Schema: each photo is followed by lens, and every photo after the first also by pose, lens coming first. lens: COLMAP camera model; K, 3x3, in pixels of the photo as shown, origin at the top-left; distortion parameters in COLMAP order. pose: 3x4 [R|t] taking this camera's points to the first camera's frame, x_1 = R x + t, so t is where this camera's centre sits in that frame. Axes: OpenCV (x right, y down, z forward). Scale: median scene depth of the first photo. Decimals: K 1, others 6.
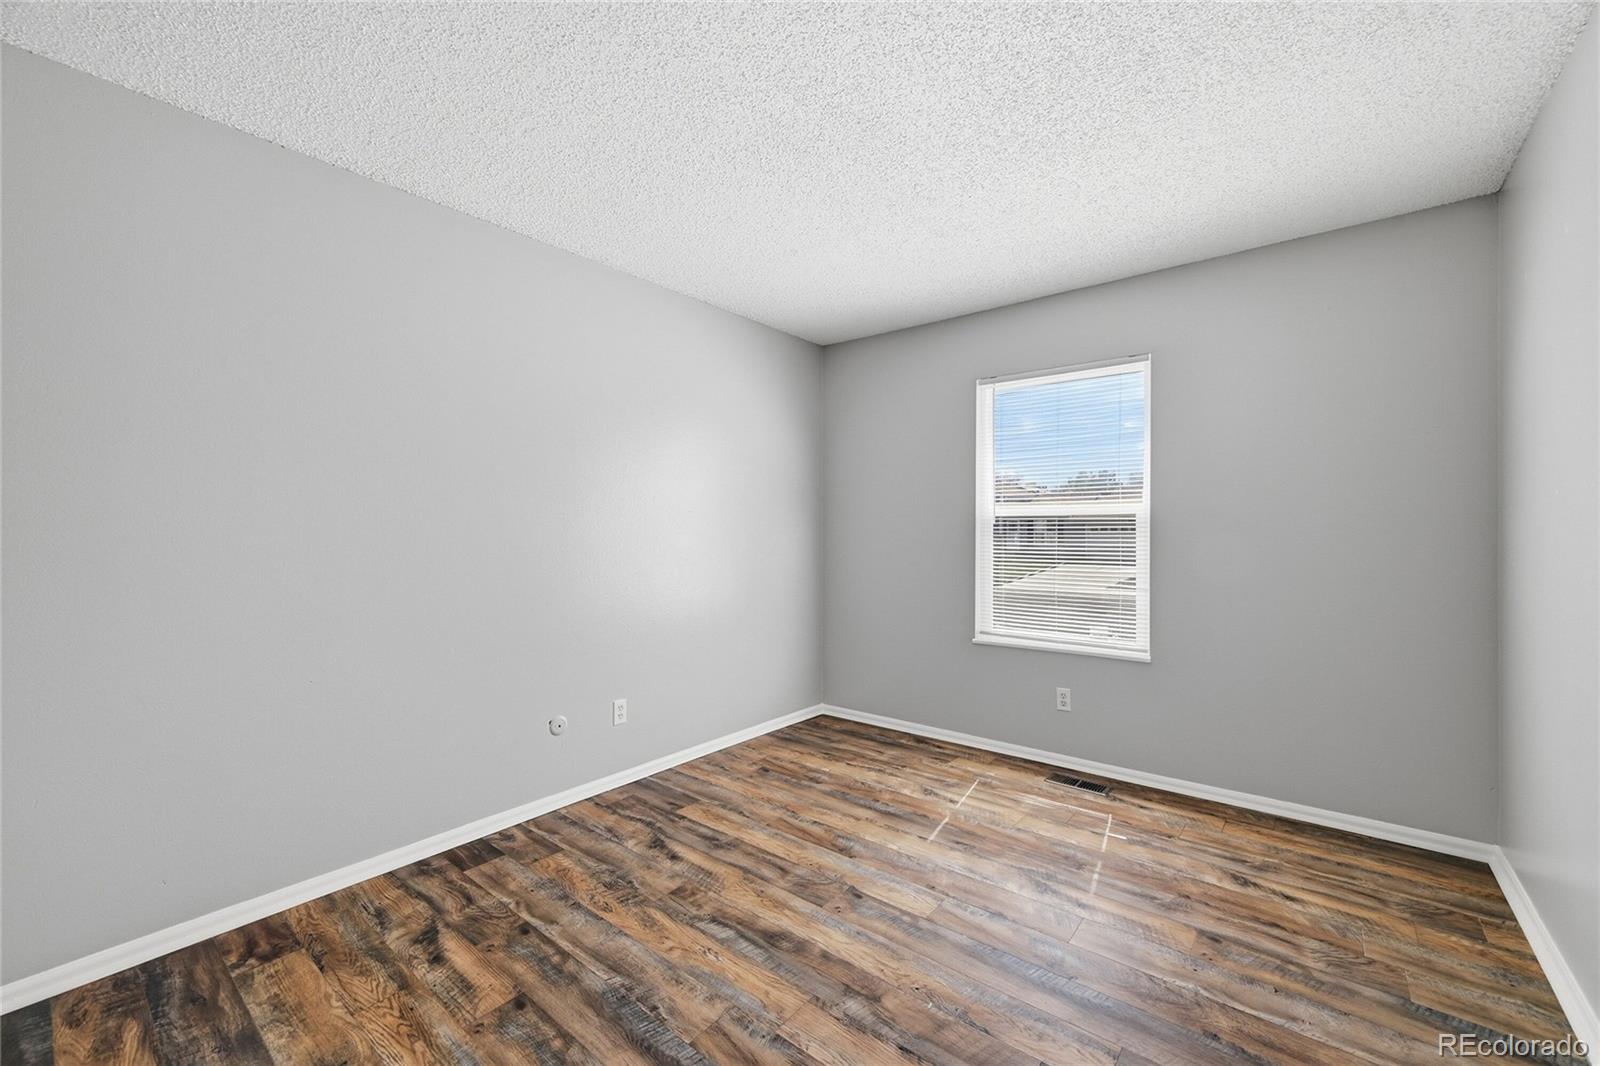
lens RADIAL K [[632.3, 0, 792.7], [0, 632.3, 528.5], [0, 0, 1]] dist [0.015895, -0.000450]
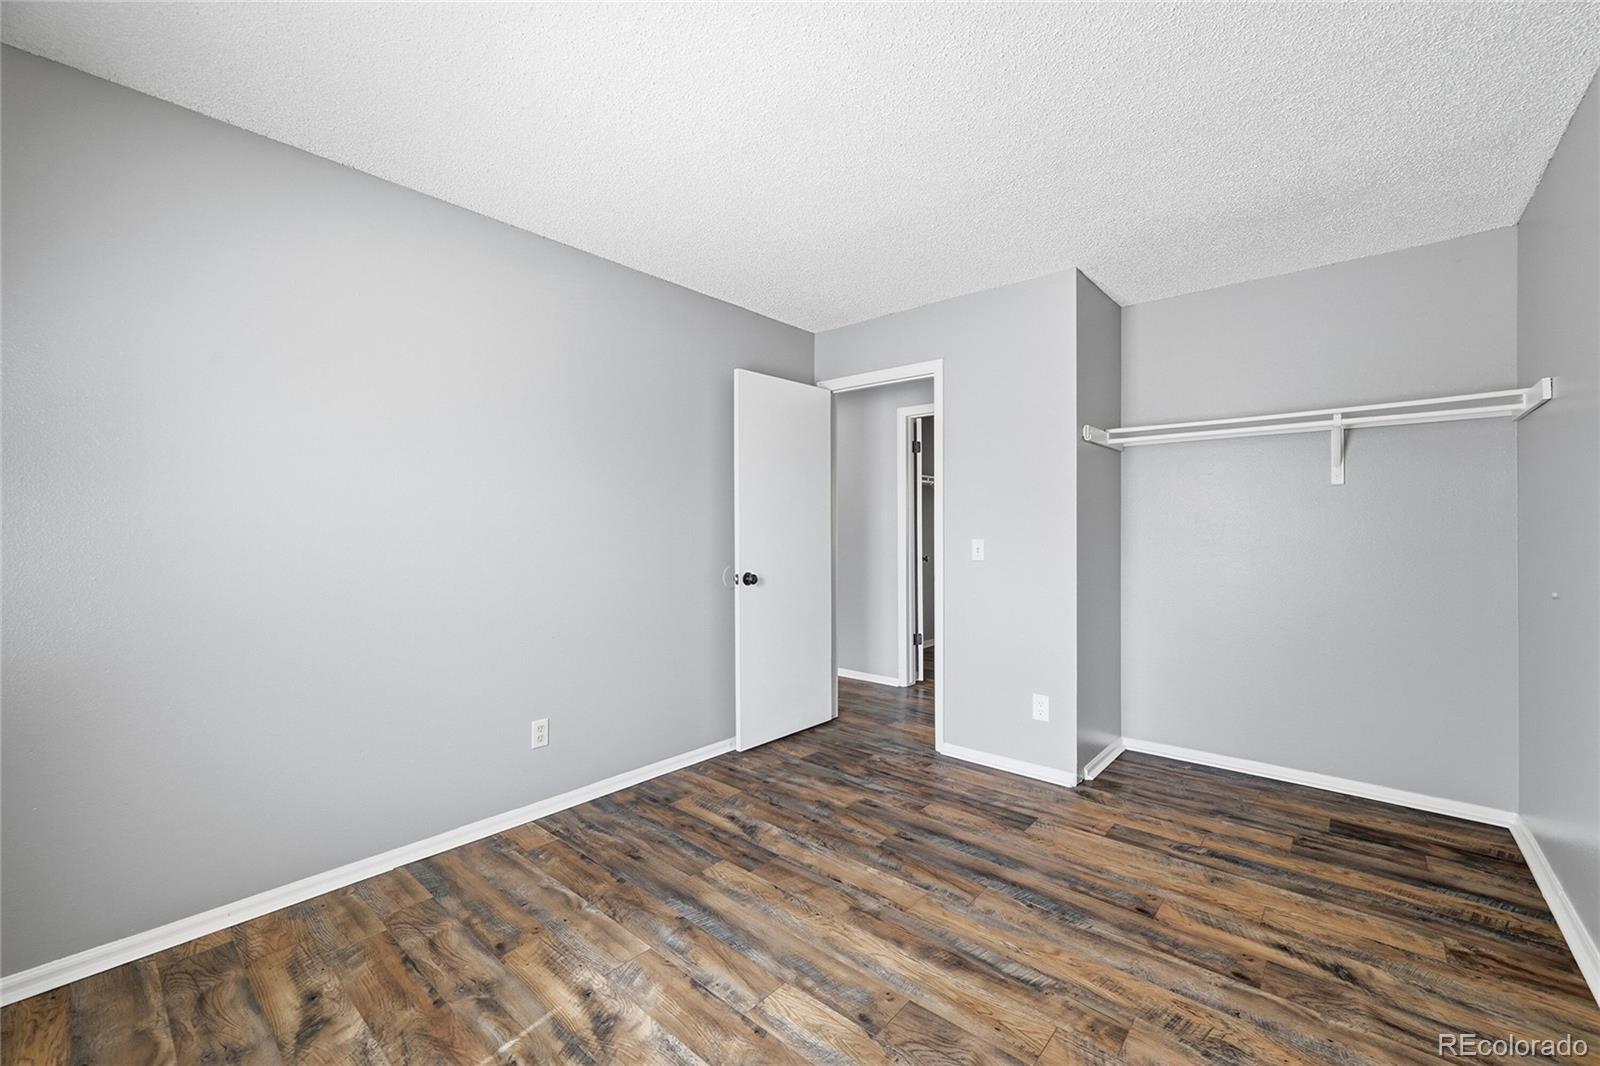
lens RADIAL K [[632.3, 0, 798.8], [0, 632.3, 526.8], [0, 0, 1]] dist [0.015895, -0.000450]
pose [[-0.999668, -0.000508, 0.025750, 0.182073], [-0.000703, 0.999971, -0.007588, 0.010571], [-0.025745, -0.007603, -0.999640, 1.989668]]
